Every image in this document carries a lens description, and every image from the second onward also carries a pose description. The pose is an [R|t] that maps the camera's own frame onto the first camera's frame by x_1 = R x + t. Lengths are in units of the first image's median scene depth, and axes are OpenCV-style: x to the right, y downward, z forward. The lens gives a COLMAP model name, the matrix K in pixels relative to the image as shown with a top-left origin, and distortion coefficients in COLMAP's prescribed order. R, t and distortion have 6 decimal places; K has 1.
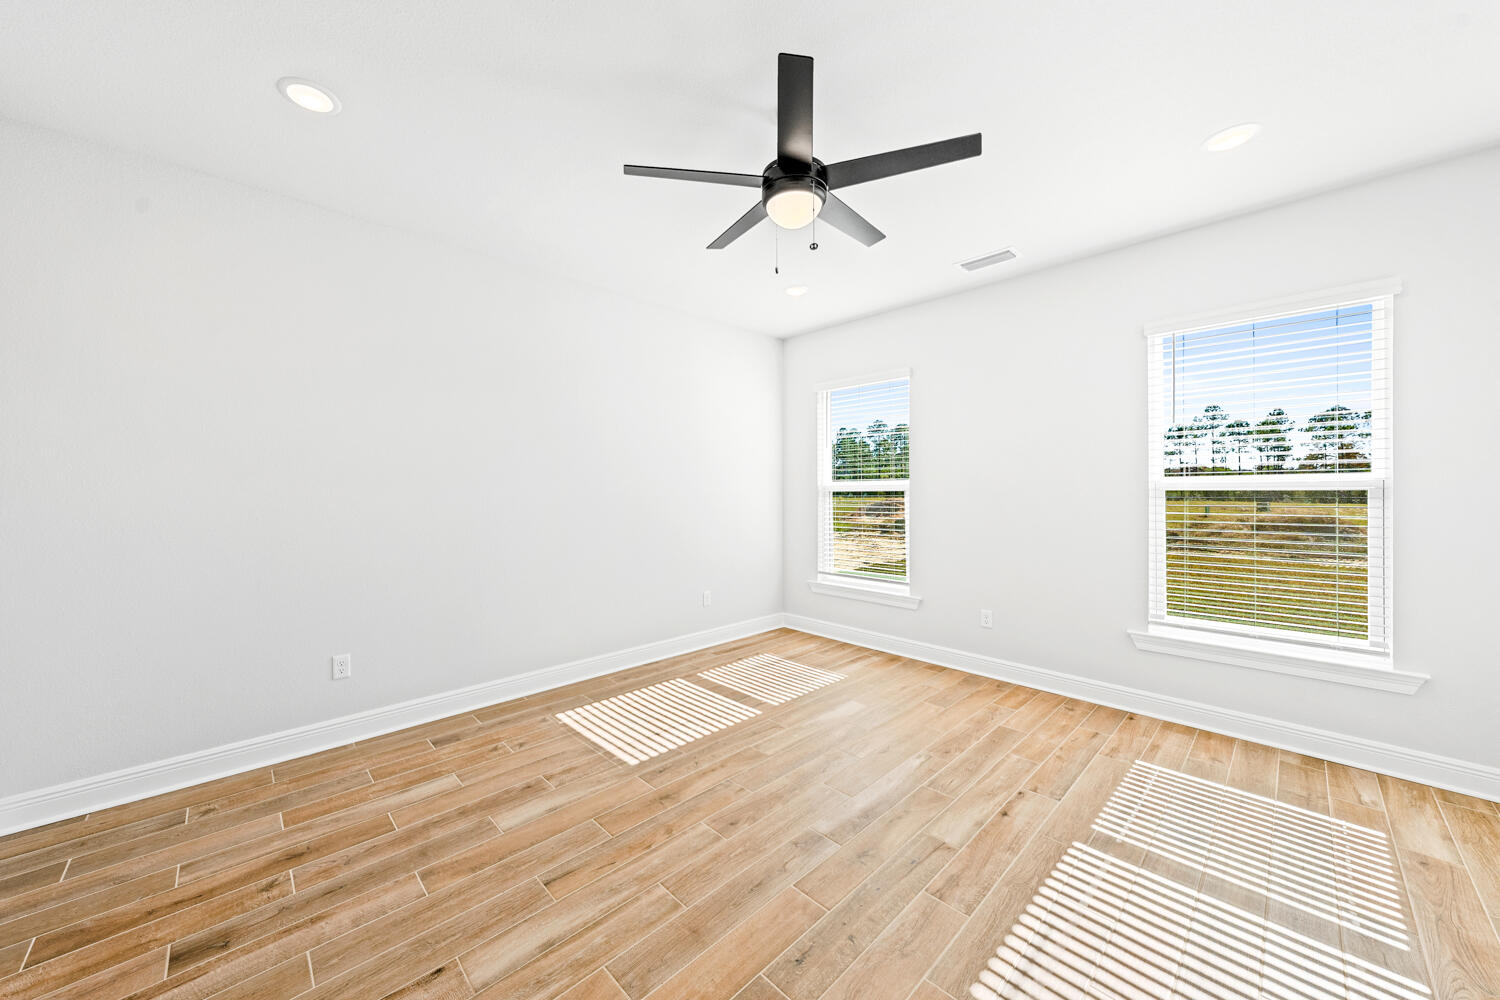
lens RADIAL K [[544.0, 0, 751.8], [0, 544.0, 489.8], [0, 0, 1]] dist [-0.000127, -0.000029]
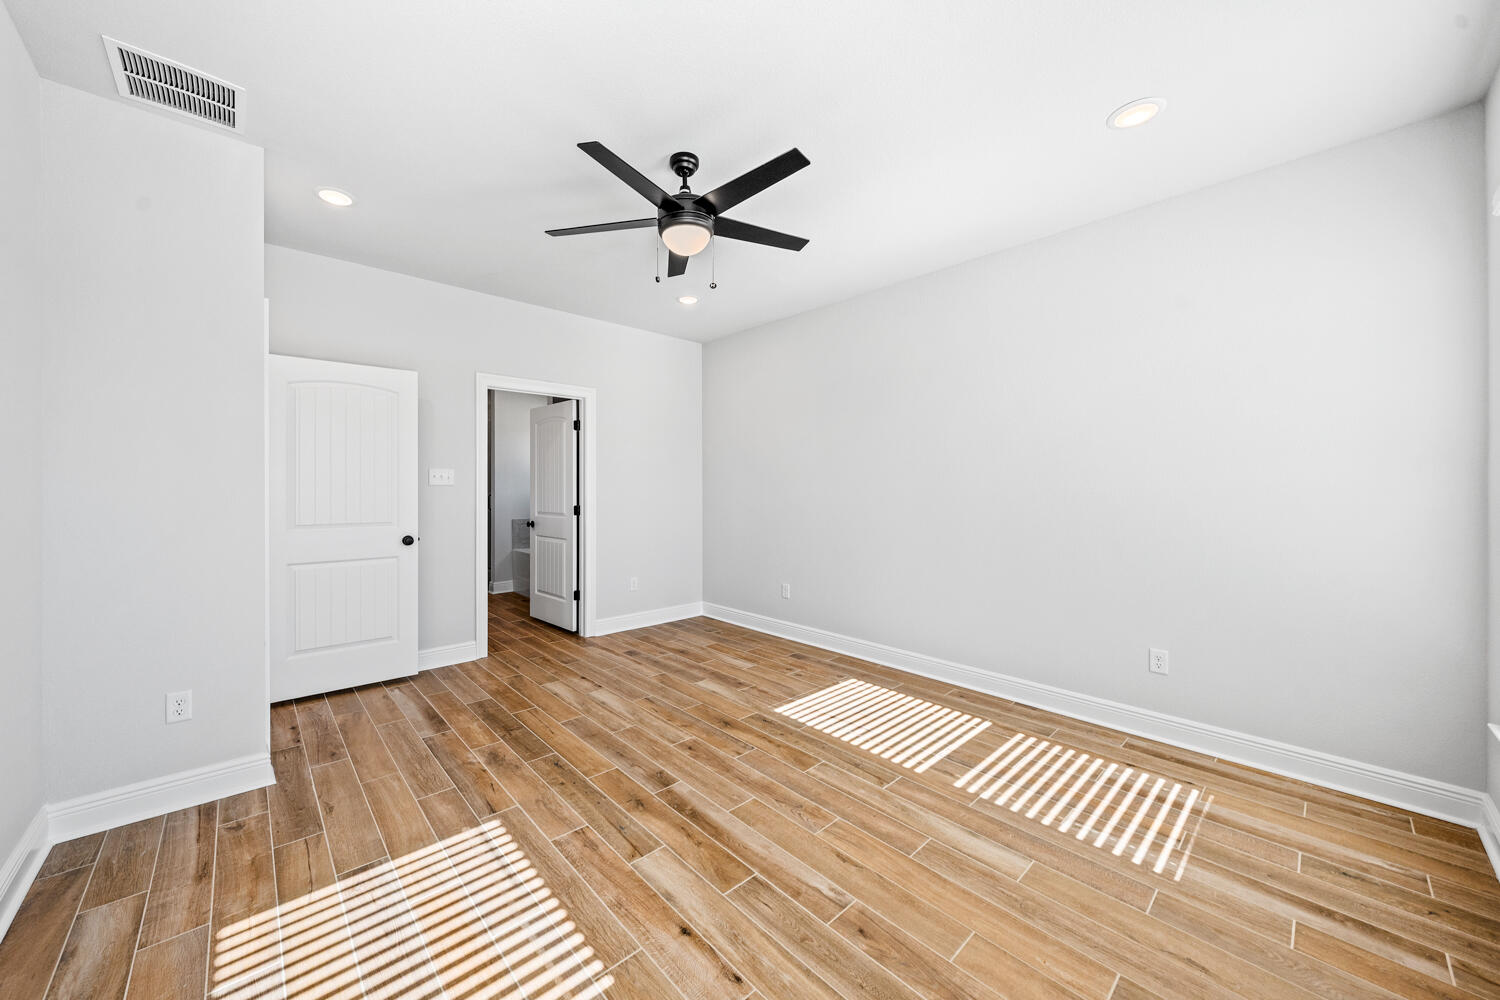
lens RADIAL K [[544.0, 0, 751.8], [0, 544.0, 489.8], [0, 0, 1]] dist [-0.000127, -0.000029]
pose [[-0.021890, 0.007851, -0.999730, 0.995259], [-0.001022, 0.999968, 0.007875, -0.029959], [0.999760, 0.001194, -0.021881, 0.898469]]
